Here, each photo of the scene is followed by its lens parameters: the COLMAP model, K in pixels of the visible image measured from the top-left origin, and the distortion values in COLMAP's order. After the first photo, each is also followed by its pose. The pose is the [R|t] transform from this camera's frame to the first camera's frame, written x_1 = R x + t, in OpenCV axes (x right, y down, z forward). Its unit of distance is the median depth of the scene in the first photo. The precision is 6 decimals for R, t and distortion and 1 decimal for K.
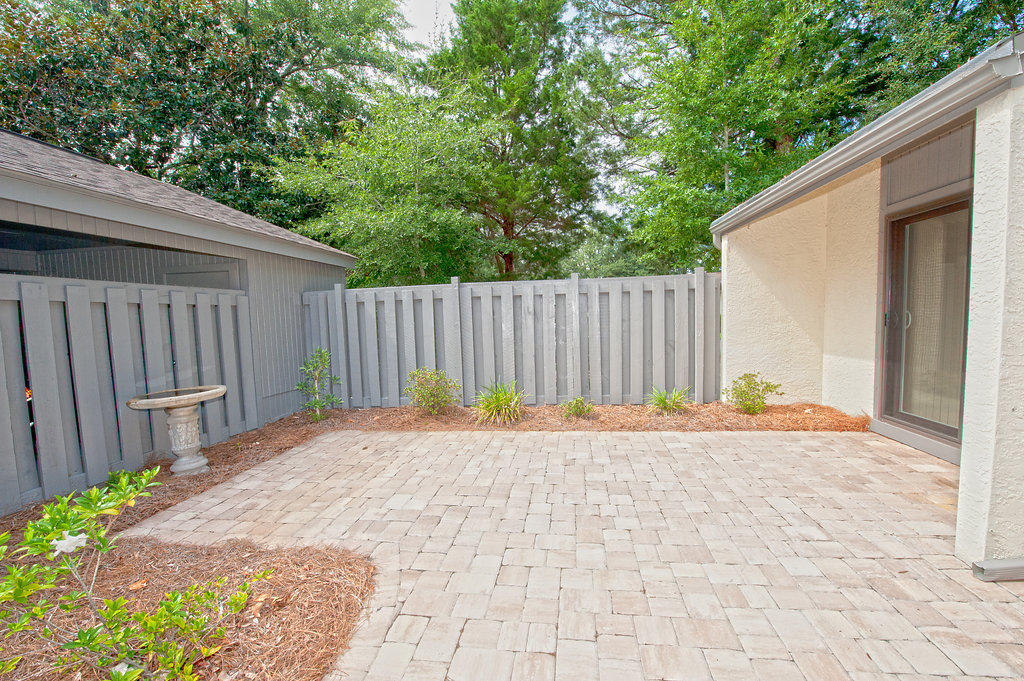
lens RADIAL K [[410.9, 0, 515.8], [0, 410.9, 345.8], [0, 0, 1]] dist [-0.019810, -0.000145]
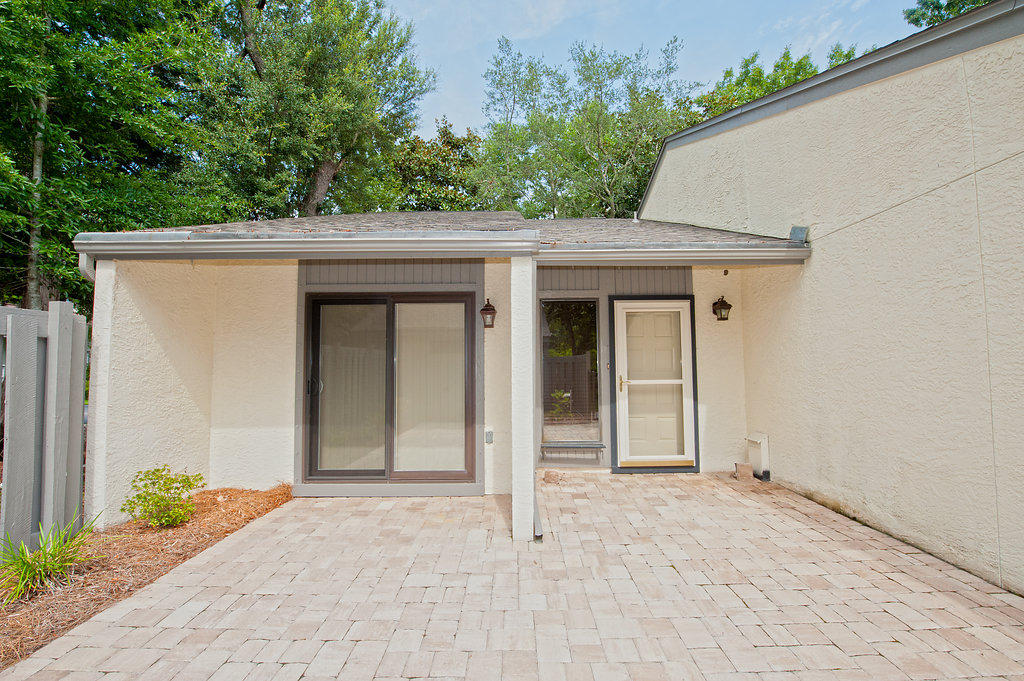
lens RADIAL K [[410.9, 0, 515.8], [0, 410.9, 345.8], [0, 0, 1]] dist [-0.019810, -0.000145]
pose [[-0.135305, 0.084404, 0.987202, -0.246093], [0.087830, 0.993464, -0.072901, -0.044778], [-0.986904, 0.076842, -0.141833, 0.597492]]
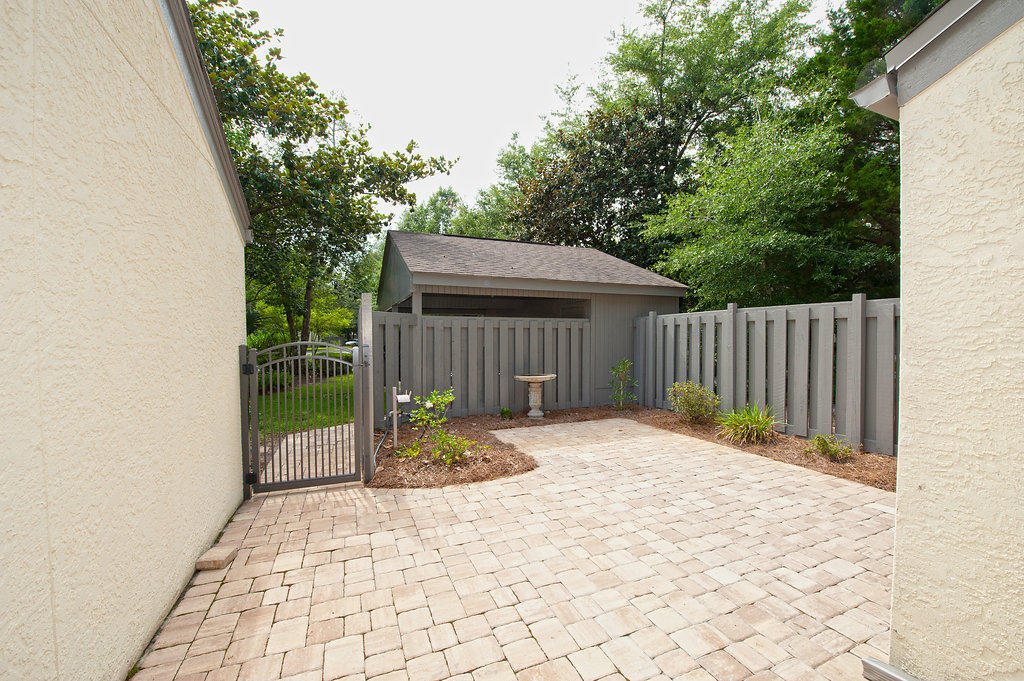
lens RADIAL K [[410.9, 0, 515.8], [0, 410.9, 345.8], [0, 0, 1]] dist [-0.019810, -0.000145]
pose [[0.508689, 0.049786, -0.859510, 0.695238], [-0.082753, 0.996532, 0.008746, -0.025052], [0.856964, 0.066678, 0.511044, -0.054566]]
